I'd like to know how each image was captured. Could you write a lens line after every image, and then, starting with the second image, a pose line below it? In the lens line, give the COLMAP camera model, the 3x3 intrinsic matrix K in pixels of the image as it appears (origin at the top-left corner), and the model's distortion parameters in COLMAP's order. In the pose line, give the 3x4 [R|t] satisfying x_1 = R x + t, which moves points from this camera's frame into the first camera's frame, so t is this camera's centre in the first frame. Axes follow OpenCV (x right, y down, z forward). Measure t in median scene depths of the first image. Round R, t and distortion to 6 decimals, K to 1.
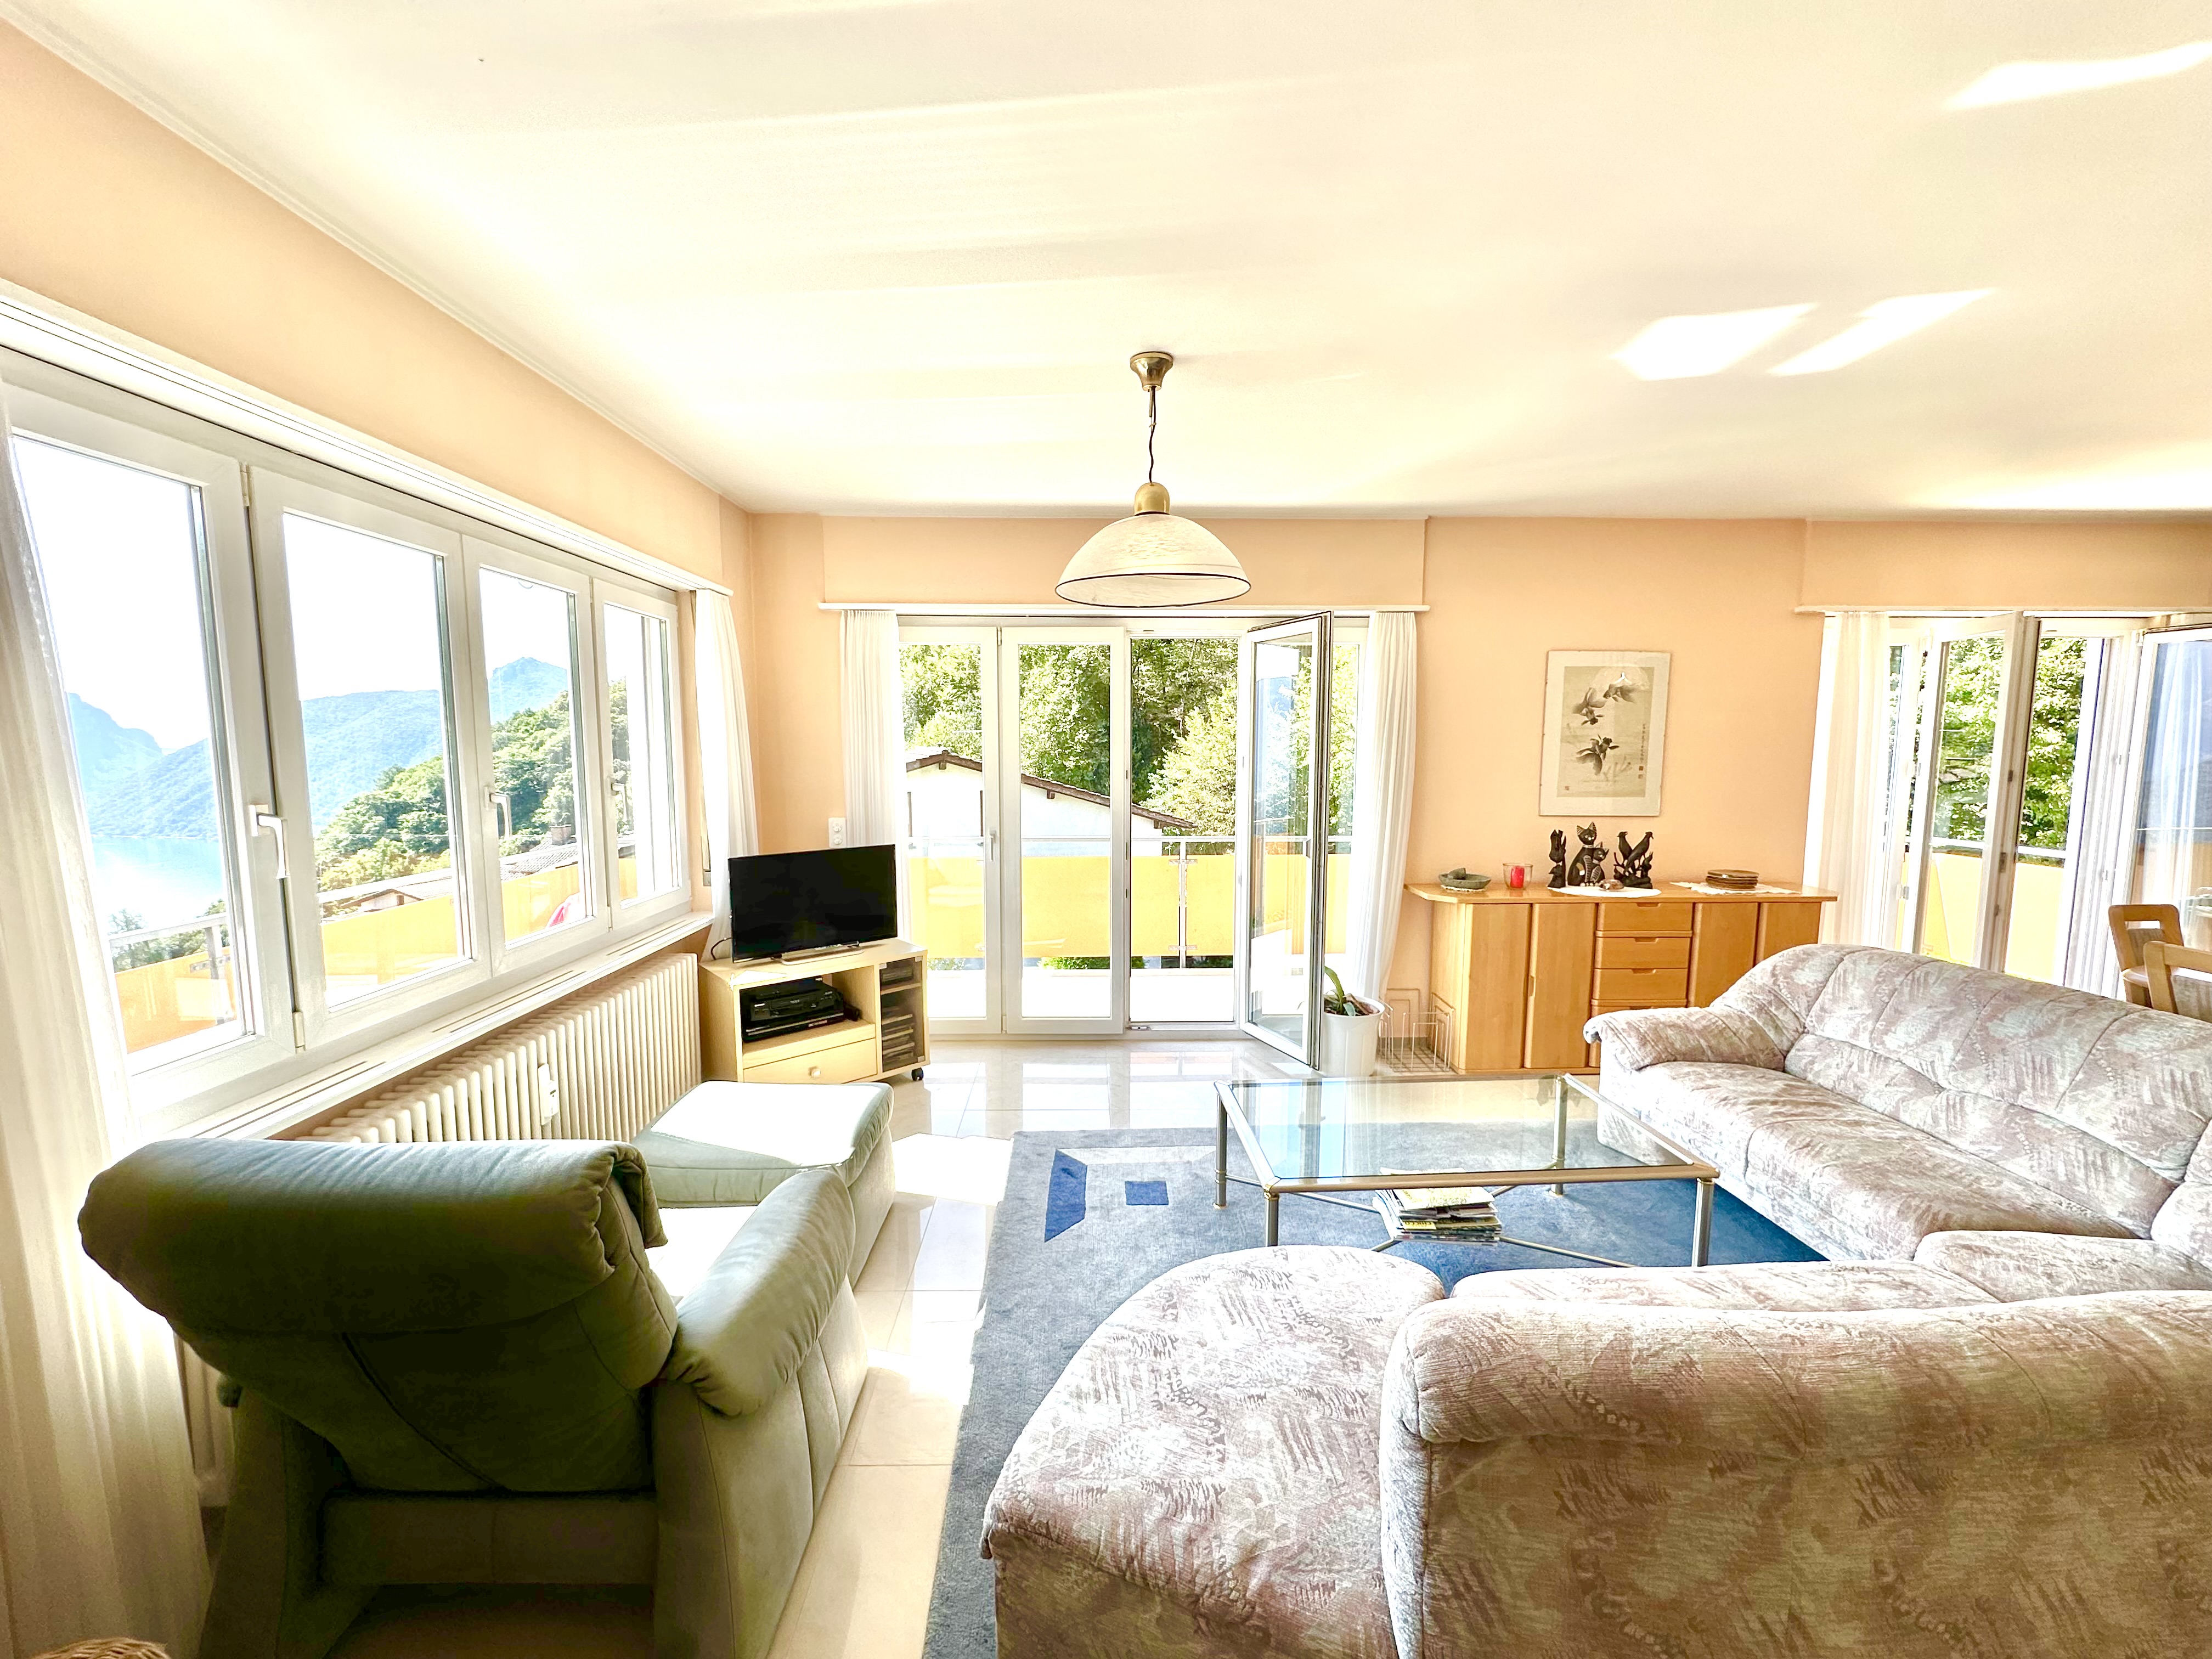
lens RADIAL K [[890.0, 0, 1116.5], [0, 890.0, 825.7], [0, 0, 1]] dist [0.002095, 0.000280]
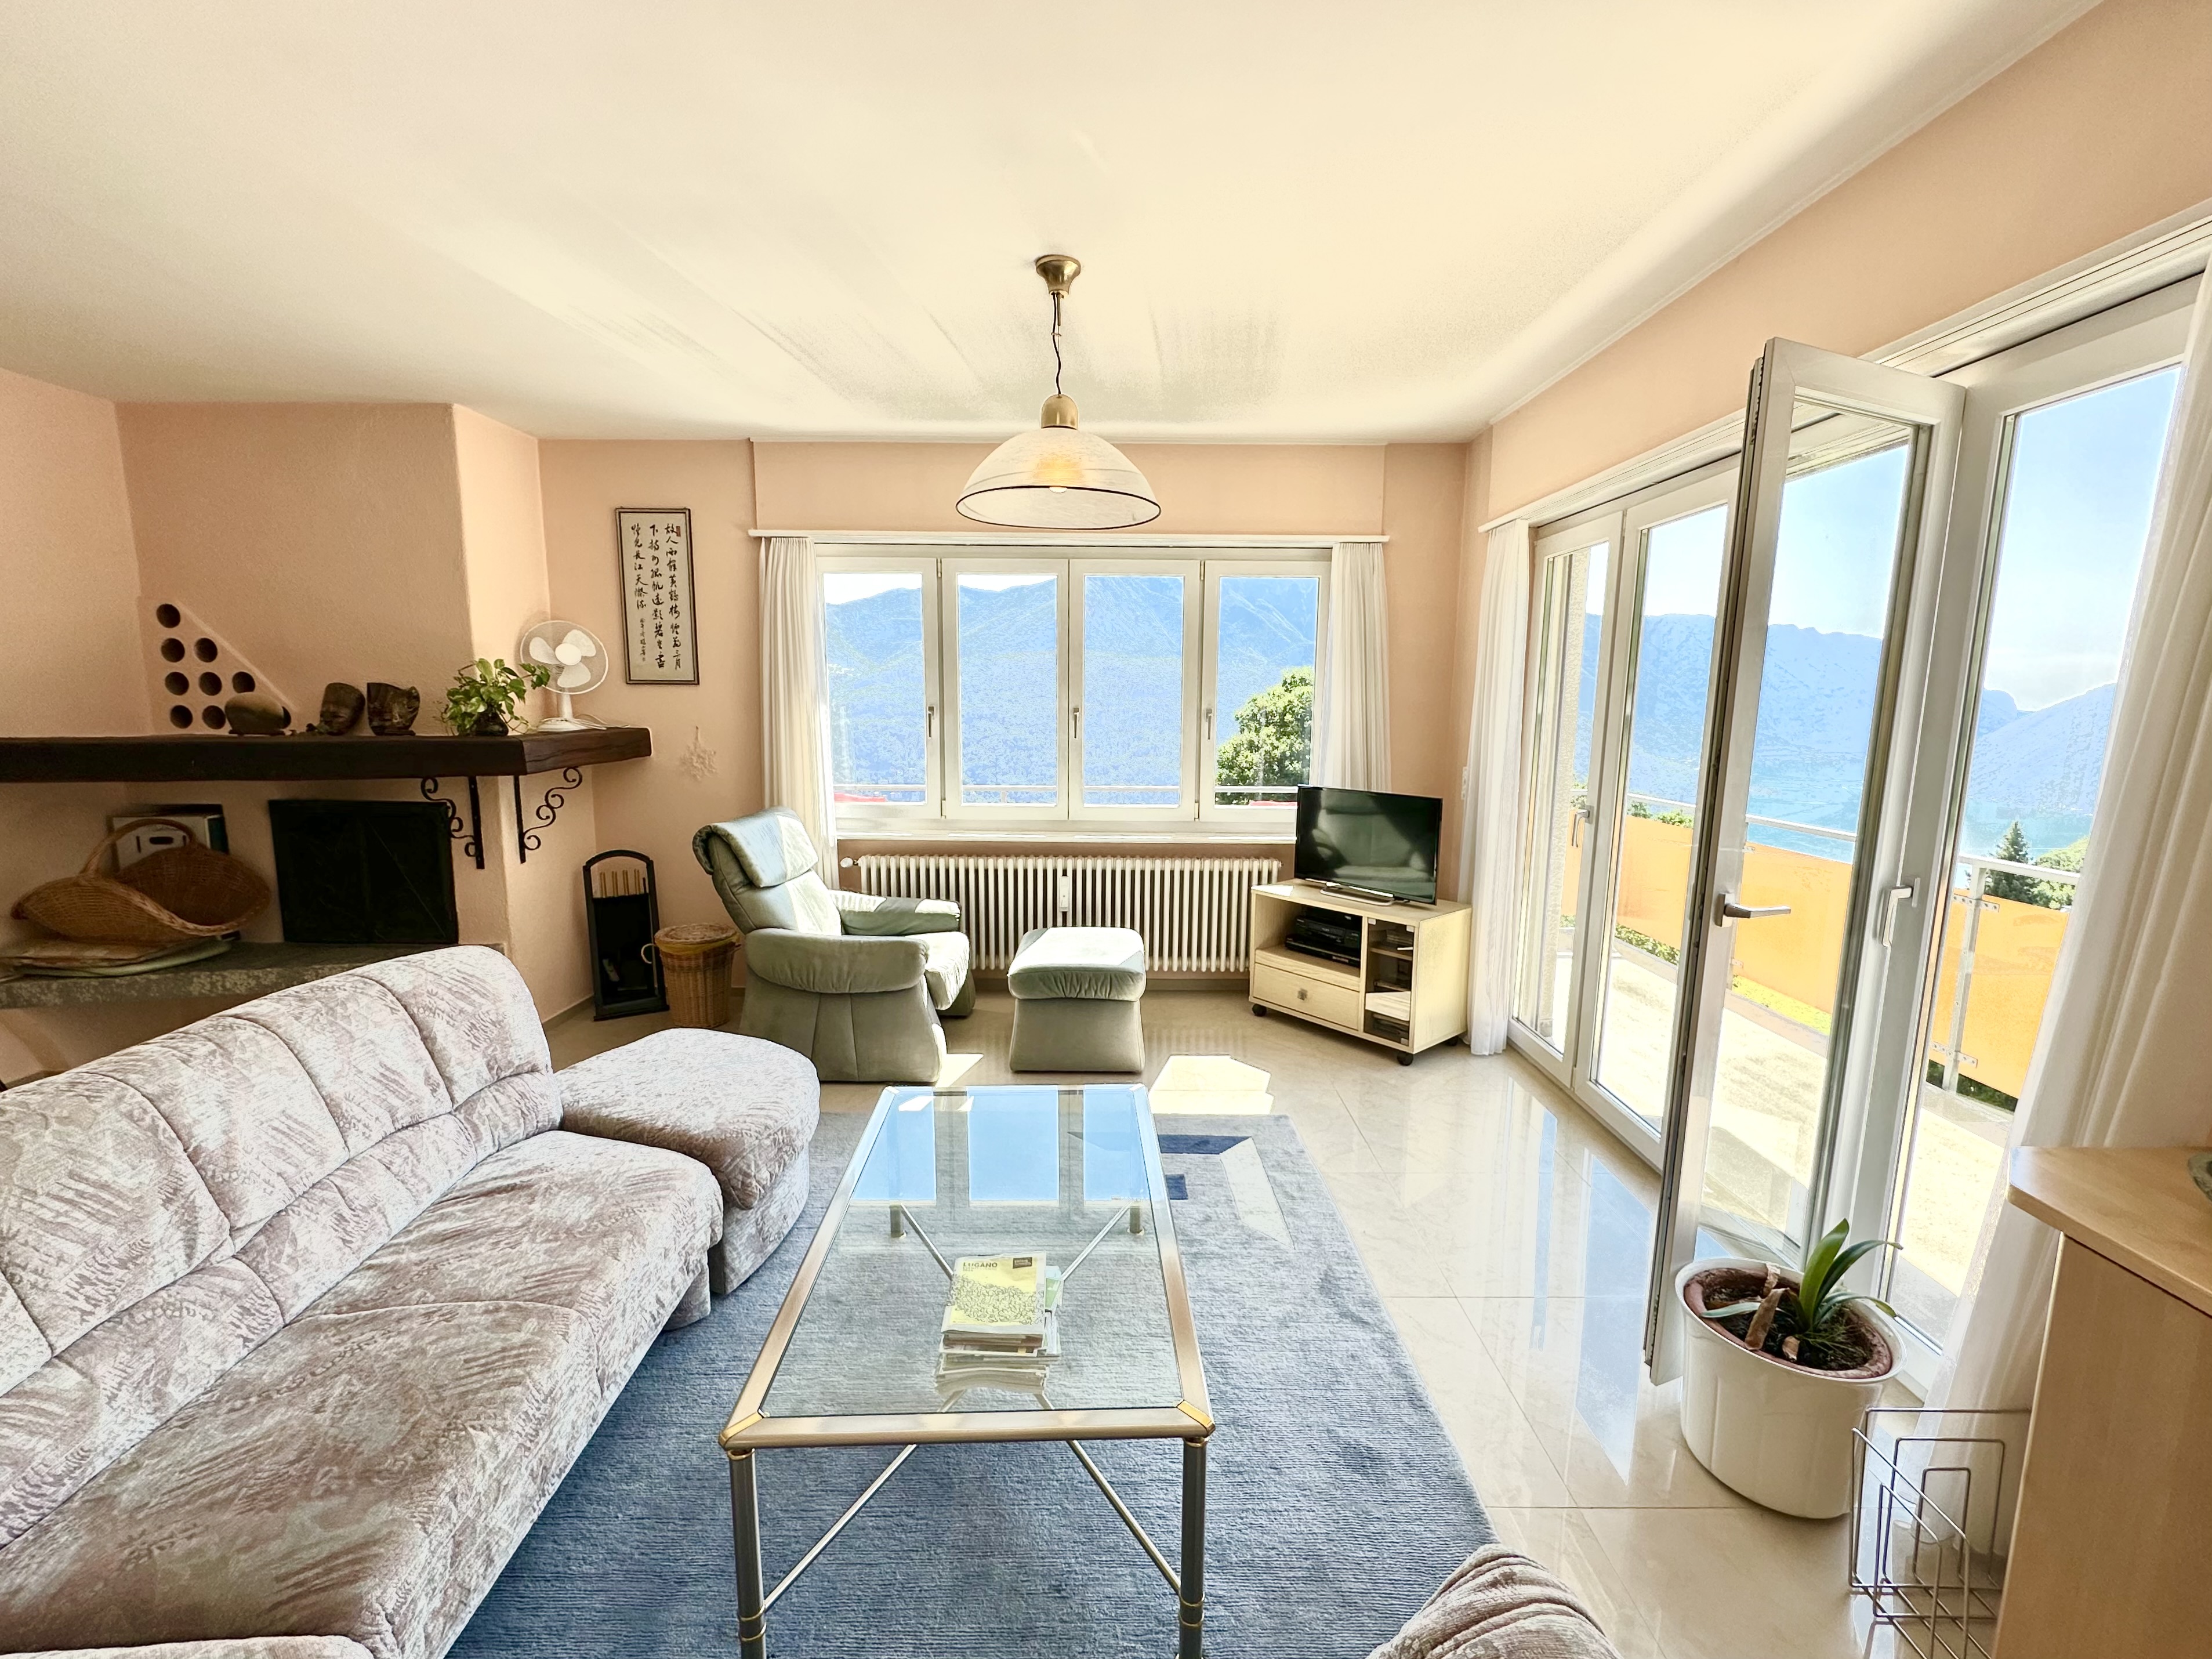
lens RADIAL K [[936.8, 0, 1105.7], [0, 936.8, 850.5], [0, 0, 1]] dist [-0.001655, -0.000065]
pose [[-0.037364, 0.159730, -0.986453, 0.803104], [-0.101547, 0.981426, 0.162762, -0.052592], [0.994129, 0.106253, -0.020450, 0.833304]]
